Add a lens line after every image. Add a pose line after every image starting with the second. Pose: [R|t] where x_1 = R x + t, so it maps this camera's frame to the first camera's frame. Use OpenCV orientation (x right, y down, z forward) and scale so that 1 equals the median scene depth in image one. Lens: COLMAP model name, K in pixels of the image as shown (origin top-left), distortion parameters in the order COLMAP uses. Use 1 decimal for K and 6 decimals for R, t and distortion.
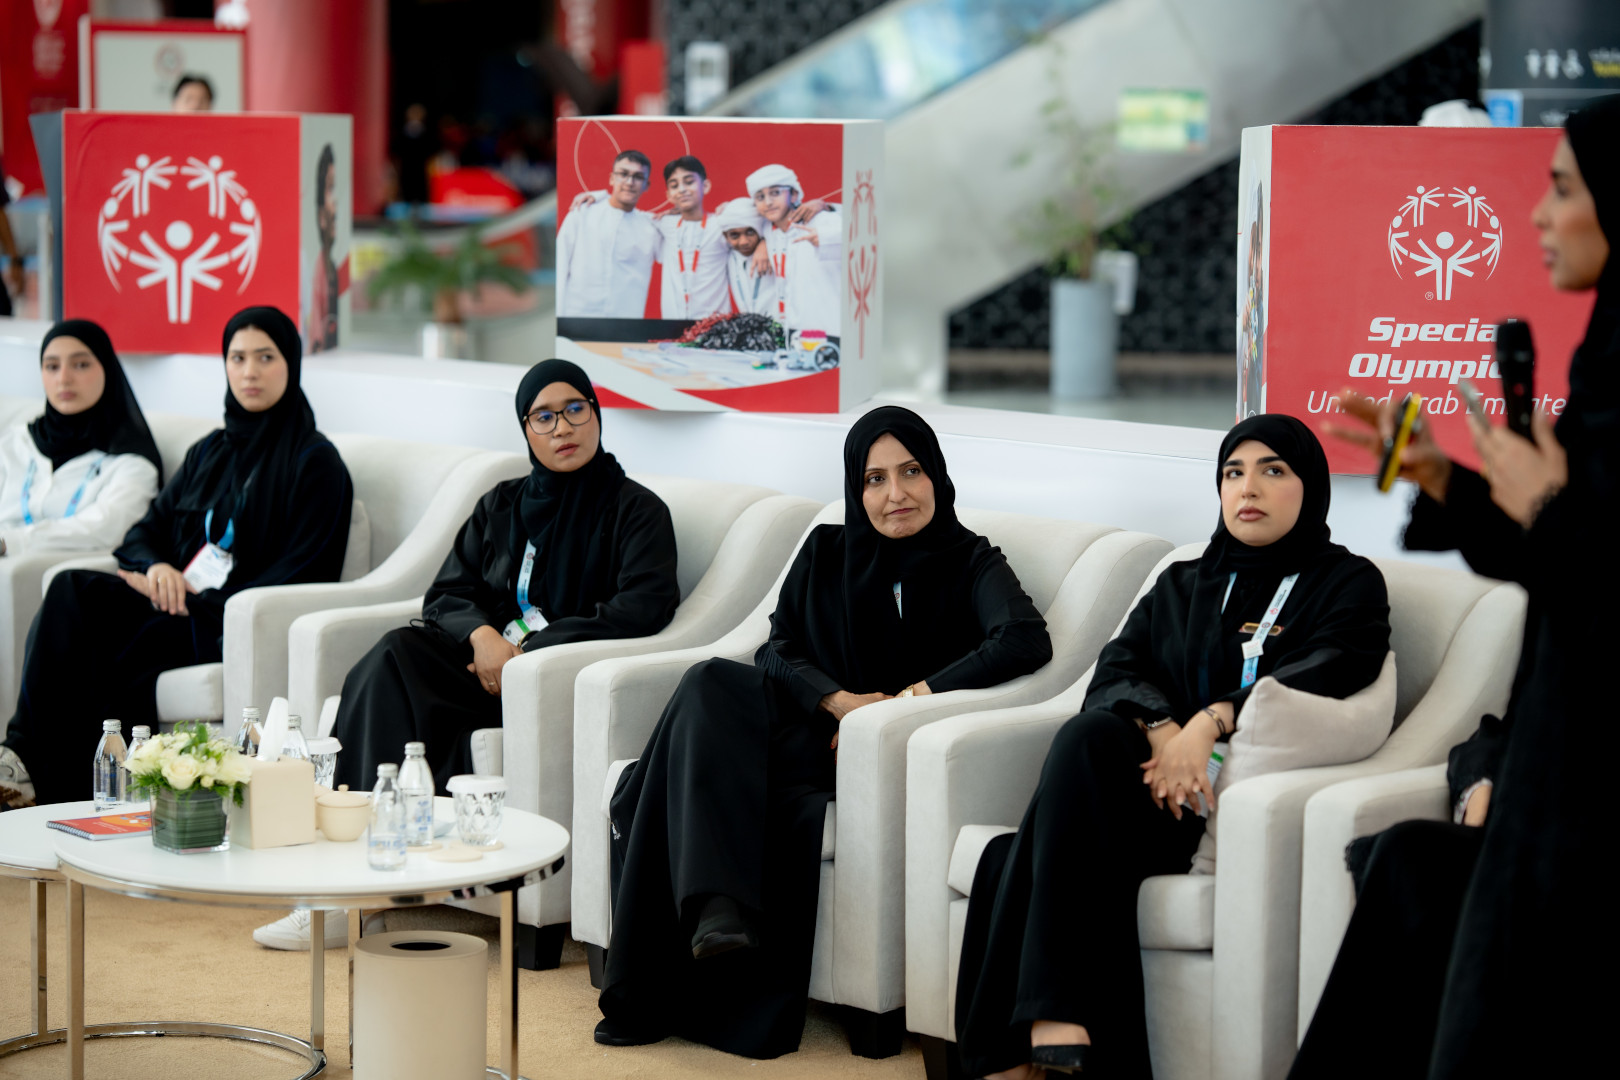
lens RADIAL K [[4119.0, 0, 807.0], [0, 4119.0, 534.0], [0, 0, 1]] dist [0.067059, 0.000000]
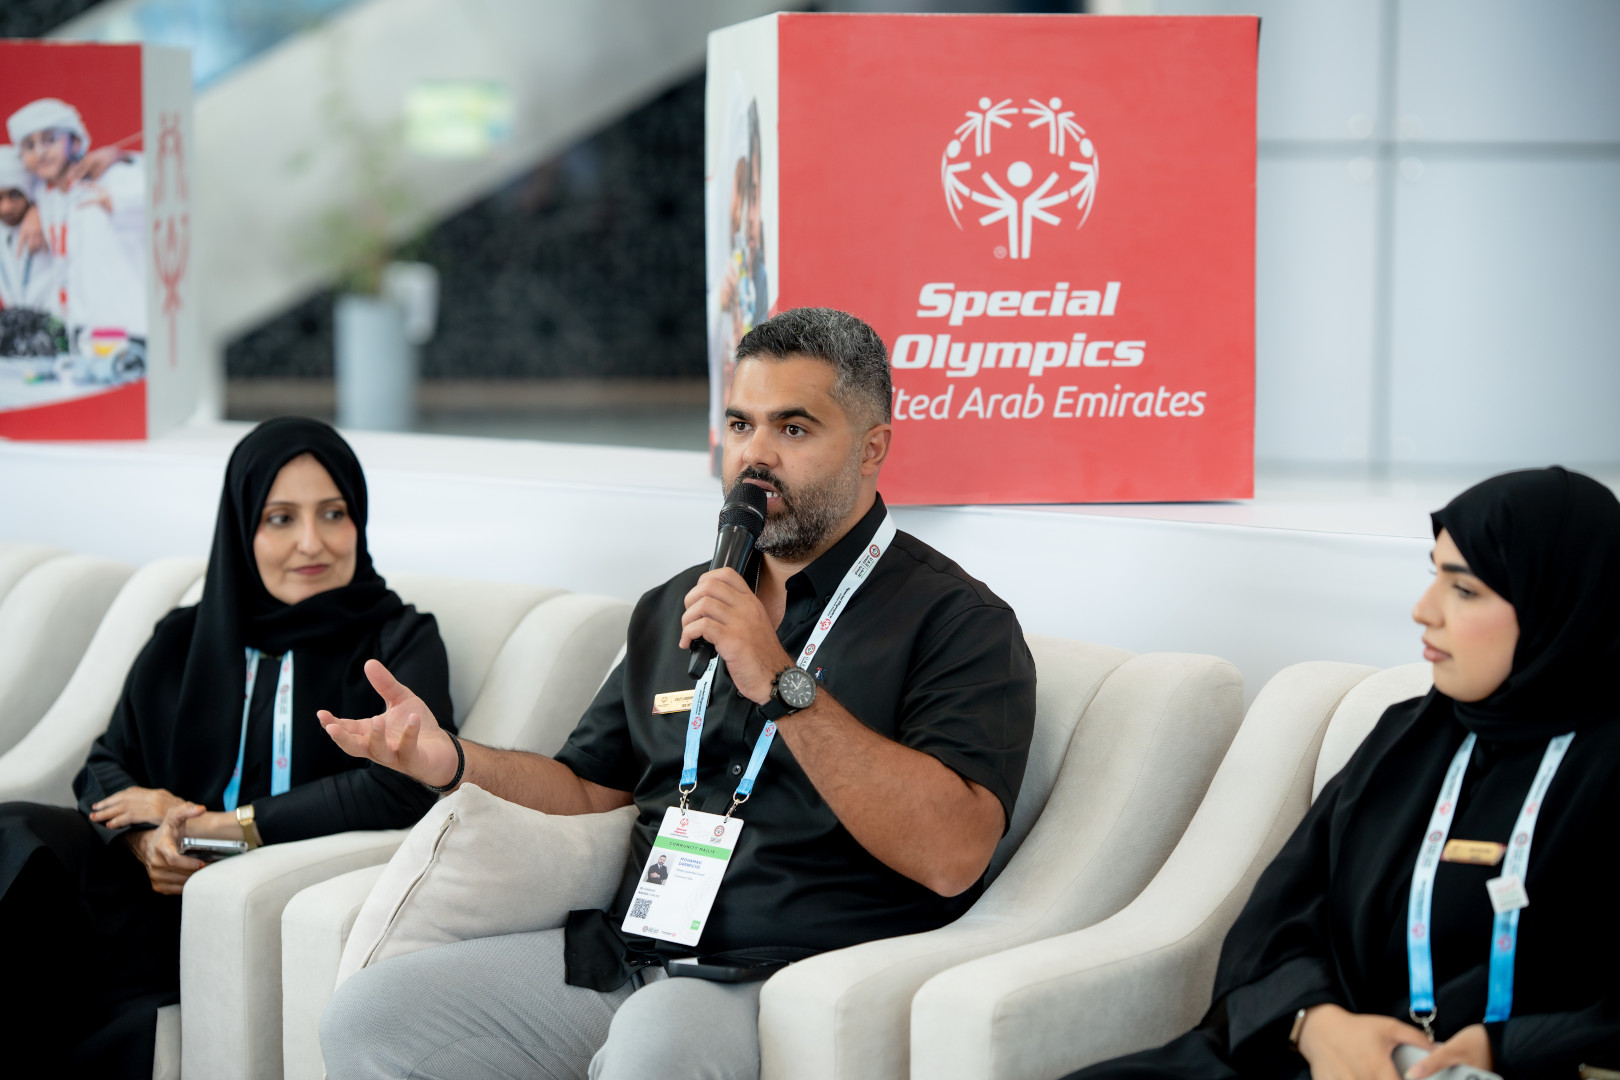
lens RADIAL K [[4119.0, 0, 808.6], [0, 4119.0, 543.6], [0, 0, 1]] dist [0.067059, 0.000000]
pose [[0.982563, -0.027313, 0.183911, -0.014128], [0.028905, 0.999564, -0.005980, -0.004074], [-0.183667, 0.011192, 0.982925, 0.305779]]
